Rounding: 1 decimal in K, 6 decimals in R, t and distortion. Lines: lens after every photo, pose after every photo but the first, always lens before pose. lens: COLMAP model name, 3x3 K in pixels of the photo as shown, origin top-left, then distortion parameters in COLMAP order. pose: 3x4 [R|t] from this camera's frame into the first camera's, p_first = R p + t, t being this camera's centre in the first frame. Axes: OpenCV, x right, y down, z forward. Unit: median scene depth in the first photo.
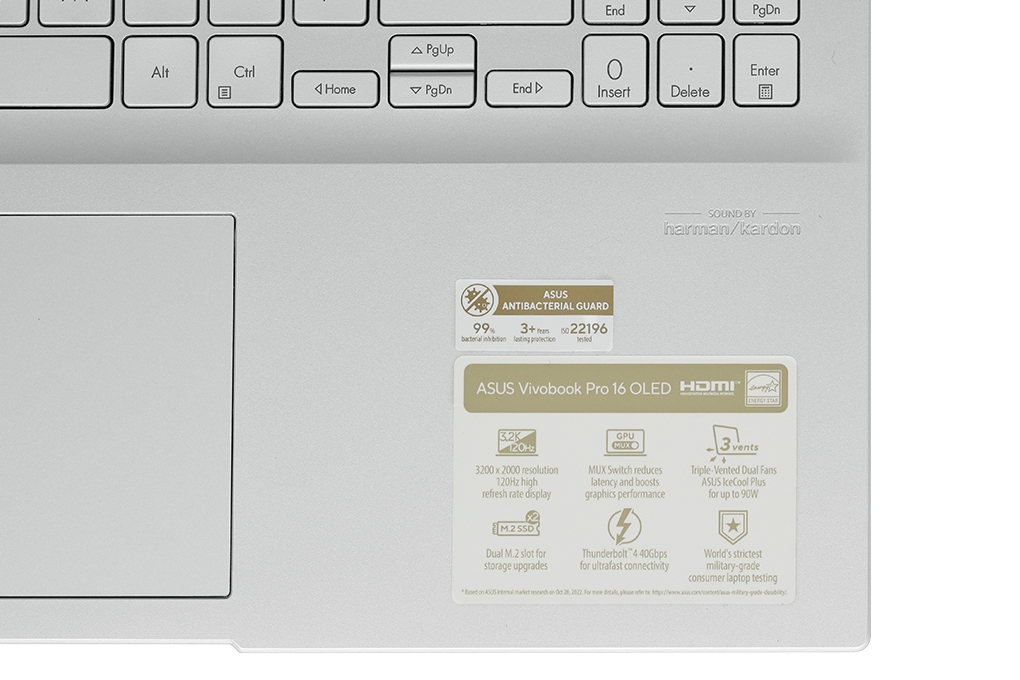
lens RADIAL K [[2971.7, 0, 506.6], [0, 2971.7, 345.1], [0, 0, 1]] dist [-0.016306, 0.000000]
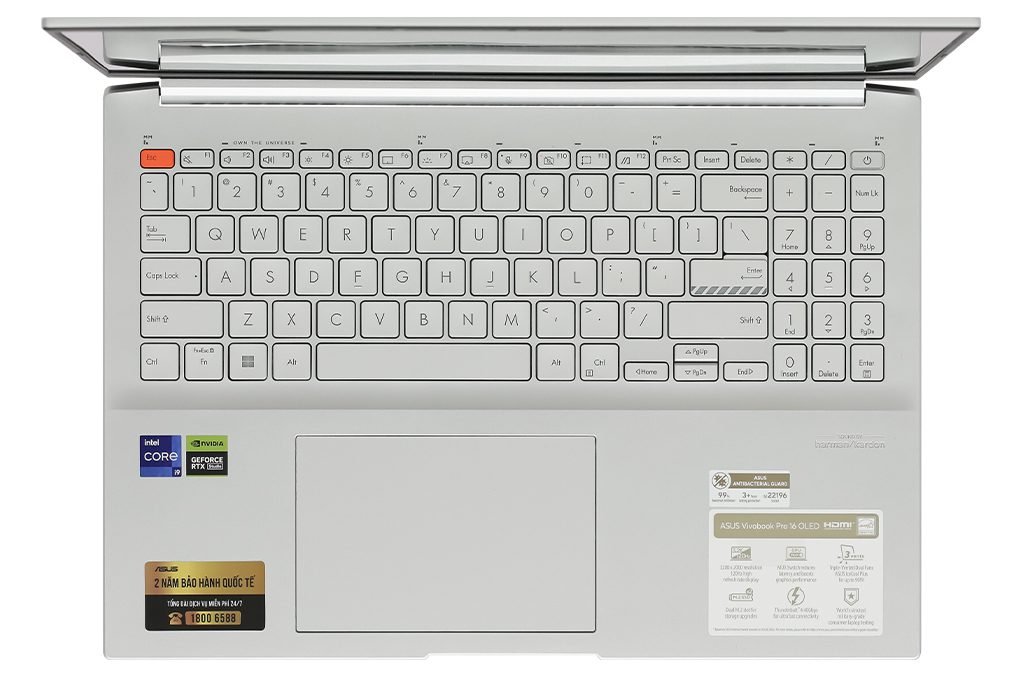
lens RADIAL K [[2971.7, 0, 514.8], [0, 2971.7, 334.3], [0, 0, 1]] dist [-0.016306, 0.000000]
pose [[0.999465, -0.001857, -0.032654, -0.081526], [0.001541, 0.999952, -0.009699, -0.093321], [0.032671, 0.009644, 0.999420, -0.972128]]
